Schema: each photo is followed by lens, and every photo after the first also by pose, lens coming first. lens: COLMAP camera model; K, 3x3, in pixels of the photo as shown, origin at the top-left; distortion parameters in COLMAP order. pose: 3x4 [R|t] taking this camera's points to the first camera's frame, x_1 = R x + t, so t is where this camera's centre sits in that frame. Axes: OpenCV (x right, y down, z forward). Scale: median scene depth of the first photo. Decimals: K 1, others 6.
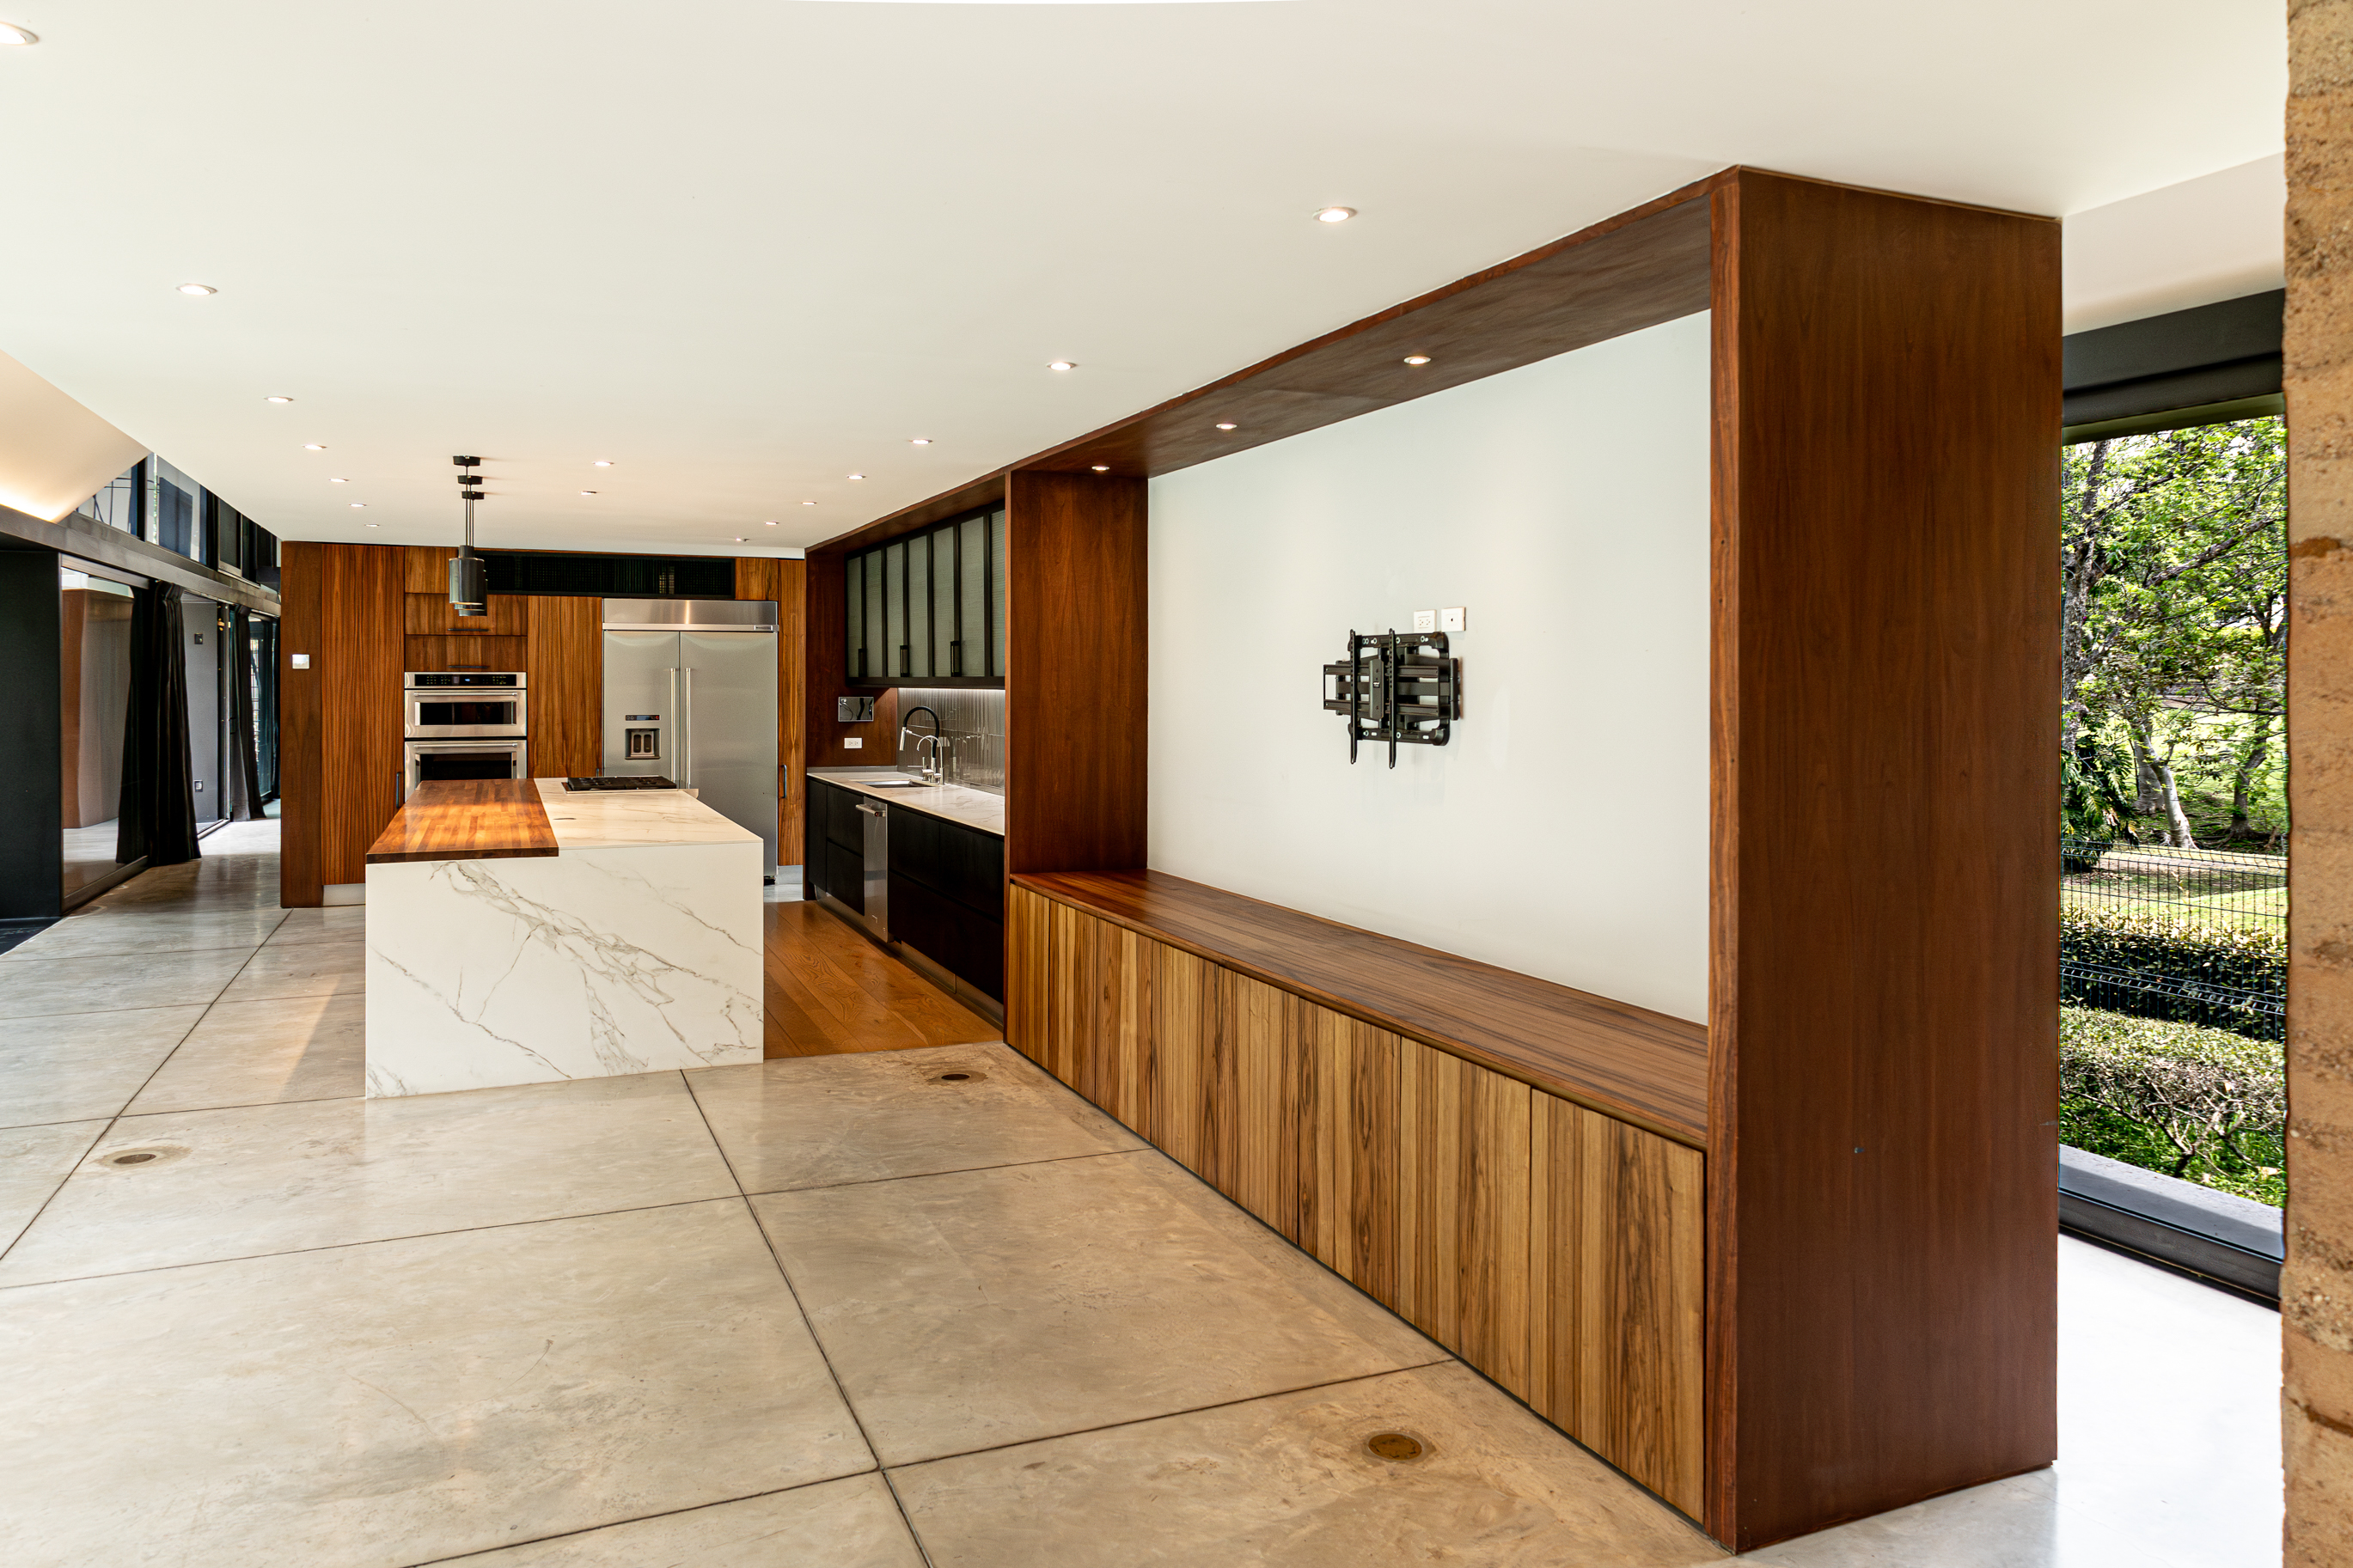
lens RADIAL K [[1587.7, 0, 1189.7], [0, 1587.7, 693.8], [0, 0, 1]] dist [0.008868, 0.001142]
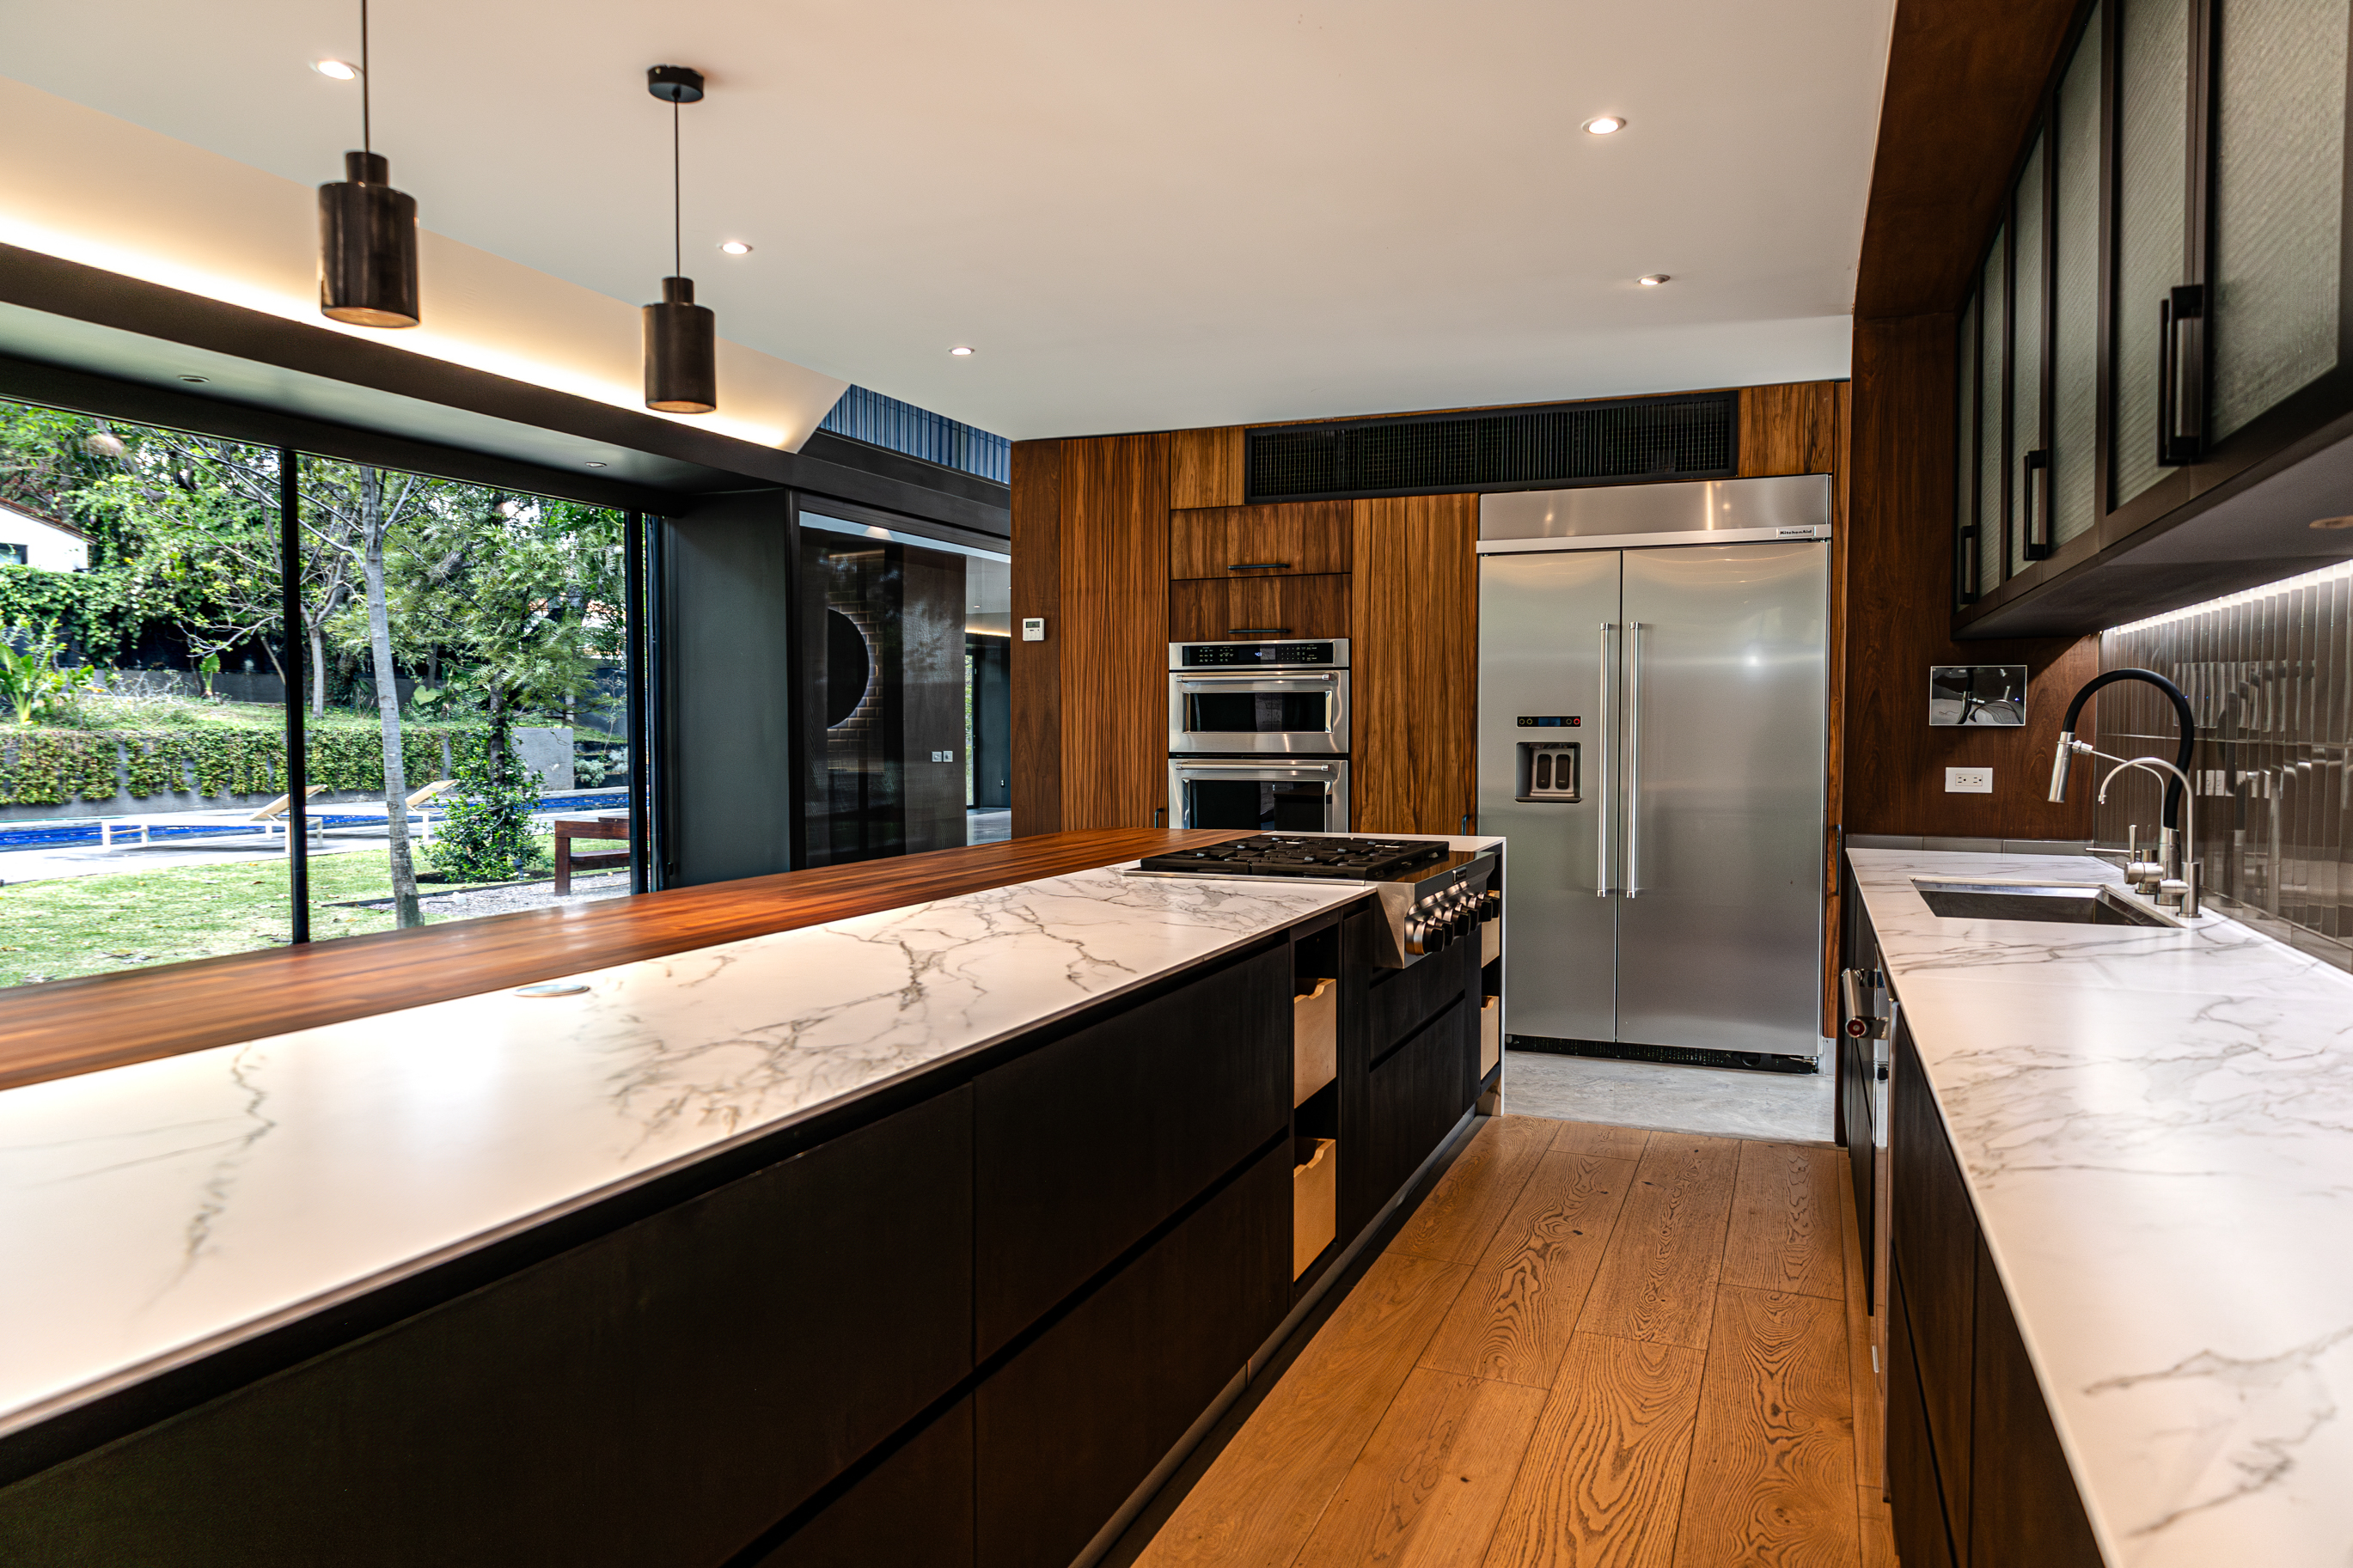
lens RADIAL K [[1533.9, 0, 1176.5], [0, 1533.9, 784.0], [0, 0, 1]] dist [0.000210, 0.000351]
pose [[0.694606, 0.026678, -0.718895, -0.096750], [-0.004248, 0.999447, 0.032985, 0.027235], [0.719377, -0.019858, 0.694335, 0.790938]]
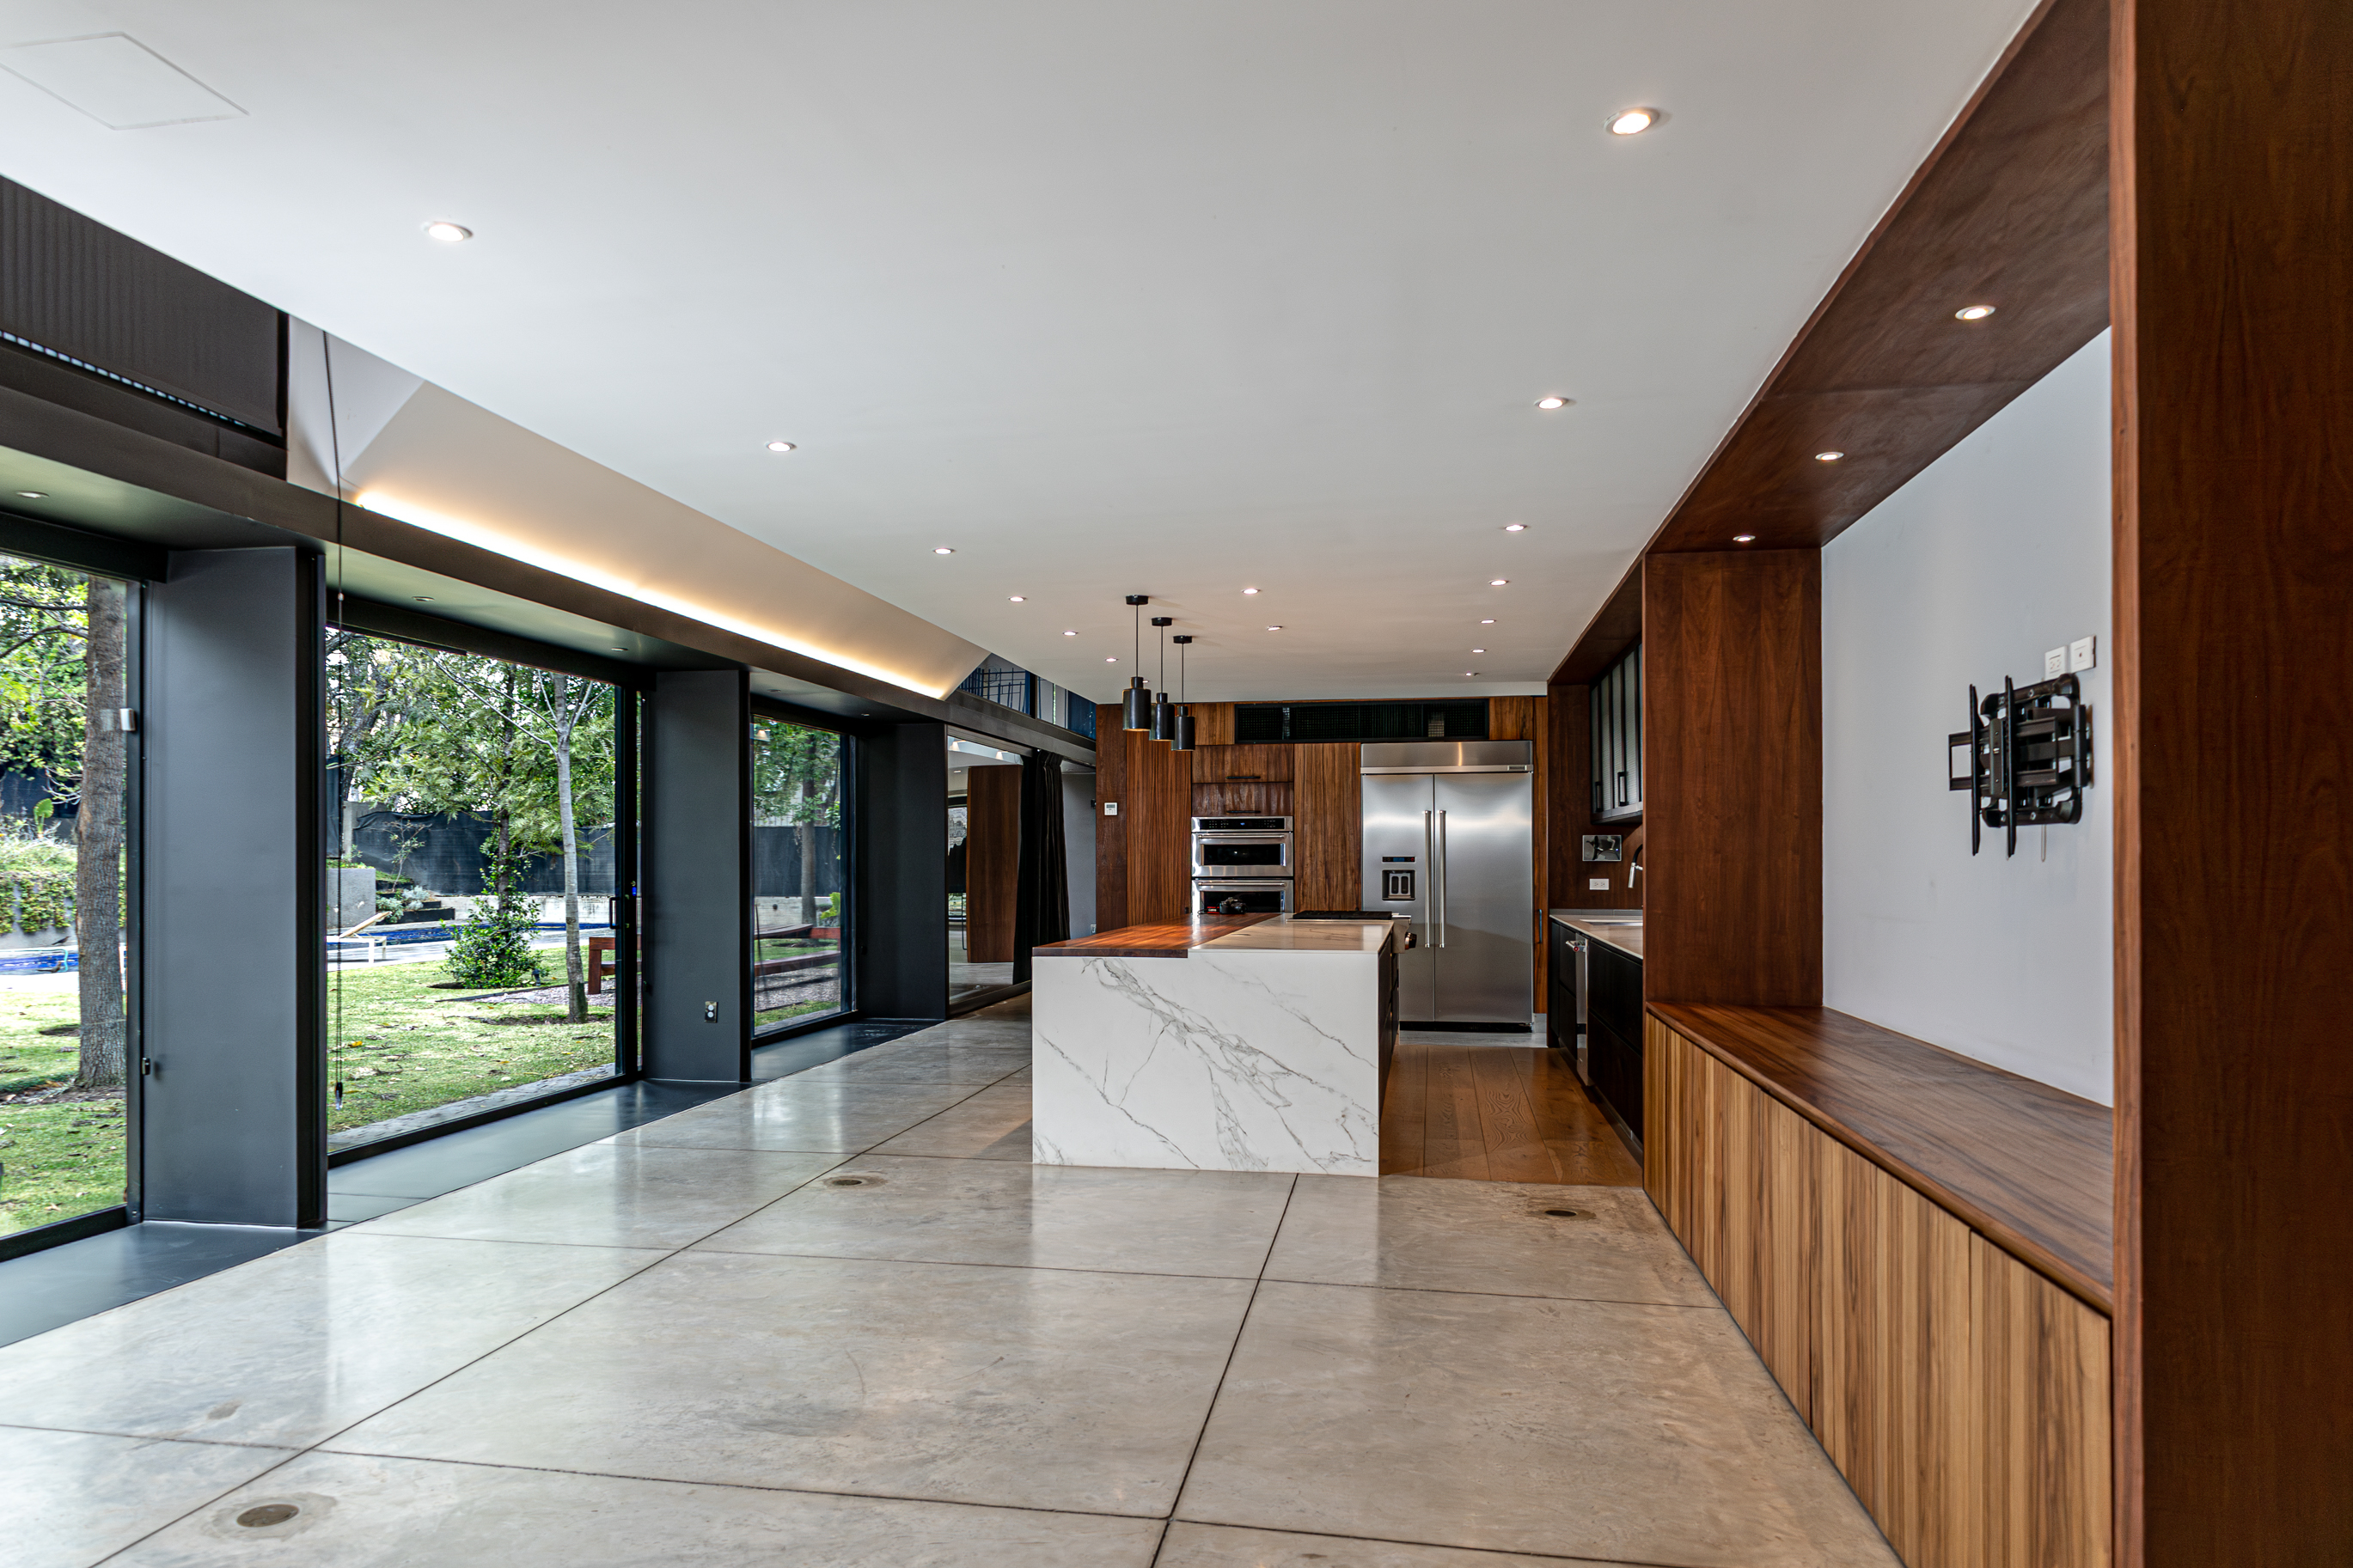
lens RADIAL K [[1613.2, 0, 1092.1], [0, 1613.2, 859.1], [0, 0, 1]] dist [0.022747, -0.003578]
pose [[0.814976, -0.004990, -0.579473, 0.133790], [-0.000106, 0.999962, -0.008760, 0.033612], [0.579495, 0.007201, 0.814944, 0.058778]]
